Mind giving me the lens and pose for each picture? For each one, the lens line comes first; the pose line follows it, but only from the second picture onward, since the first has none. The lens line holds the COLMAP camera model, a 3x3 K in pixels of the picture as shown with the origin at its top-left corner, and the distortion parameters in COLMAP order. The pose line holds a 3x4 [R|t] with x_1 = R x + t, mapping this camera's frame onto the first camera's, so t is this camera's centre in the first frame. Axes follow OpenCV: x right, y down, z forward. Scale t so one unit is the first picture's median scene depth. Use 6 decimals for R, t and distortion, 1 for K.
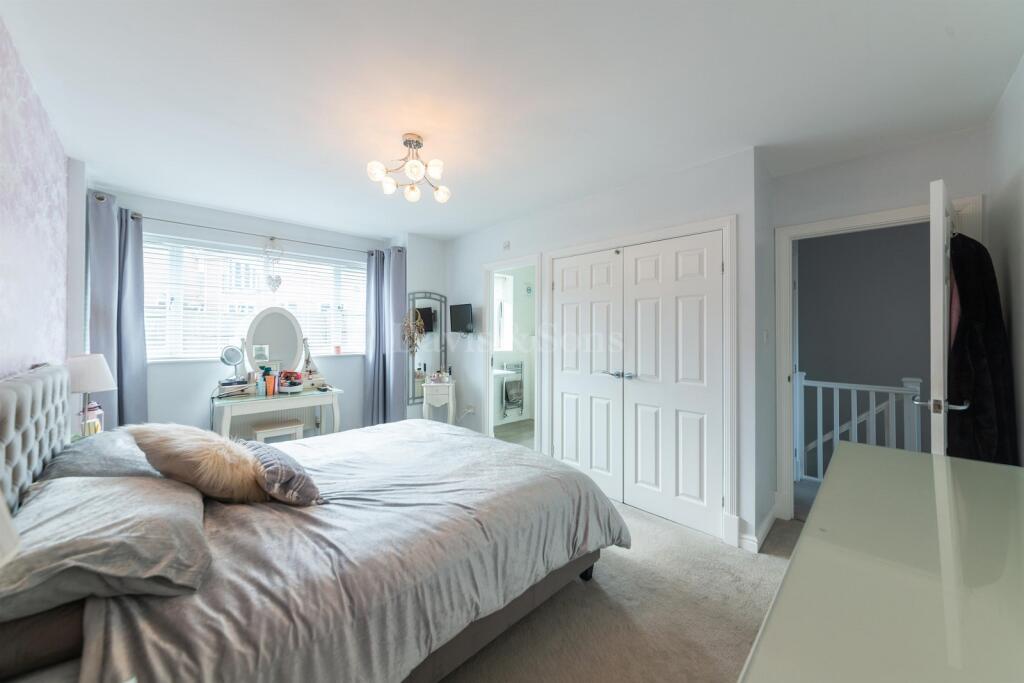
lens RADIAL K [[362.9, 0, 515.9], [0, 362.9, 332.1], [0, 0, 1]] dist [-0.002710, 0.001151]
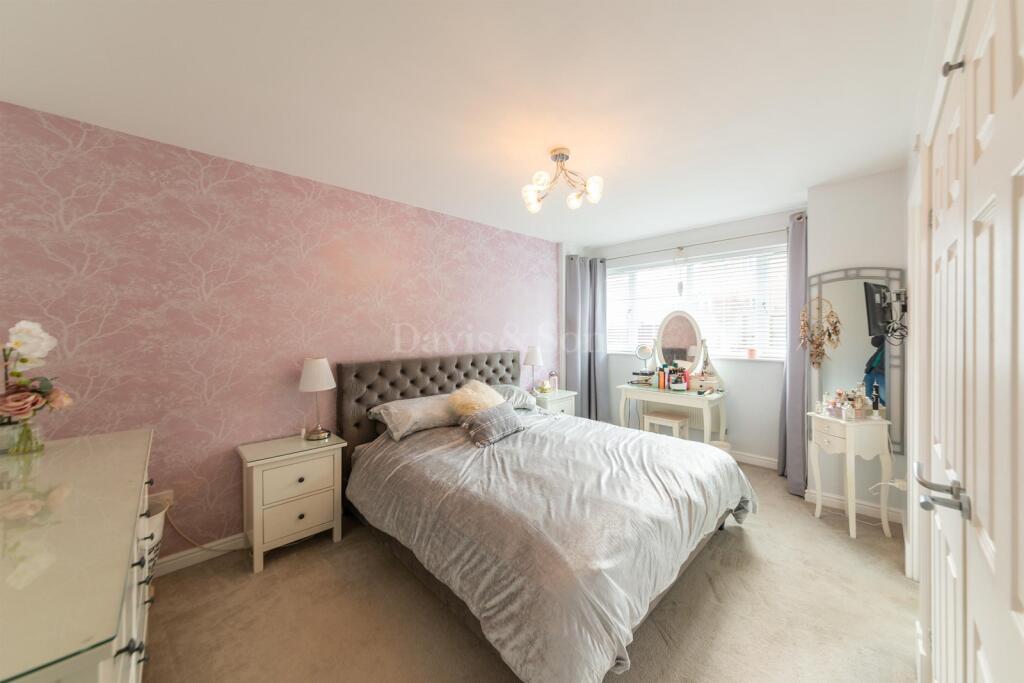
lens RADIAL K [[362.9, 0, 515.6], [0, 362.9, 334.3], [0, 0, 1]] dist [-0.002710, 0.001151]
pose [[-0.004178, 0.005293, -0.999977, 0.426437], [0.004521, 0.999976, 0.005274, -0.004599], [0.999981, -0.004499, -0.004202, 0.494526]]
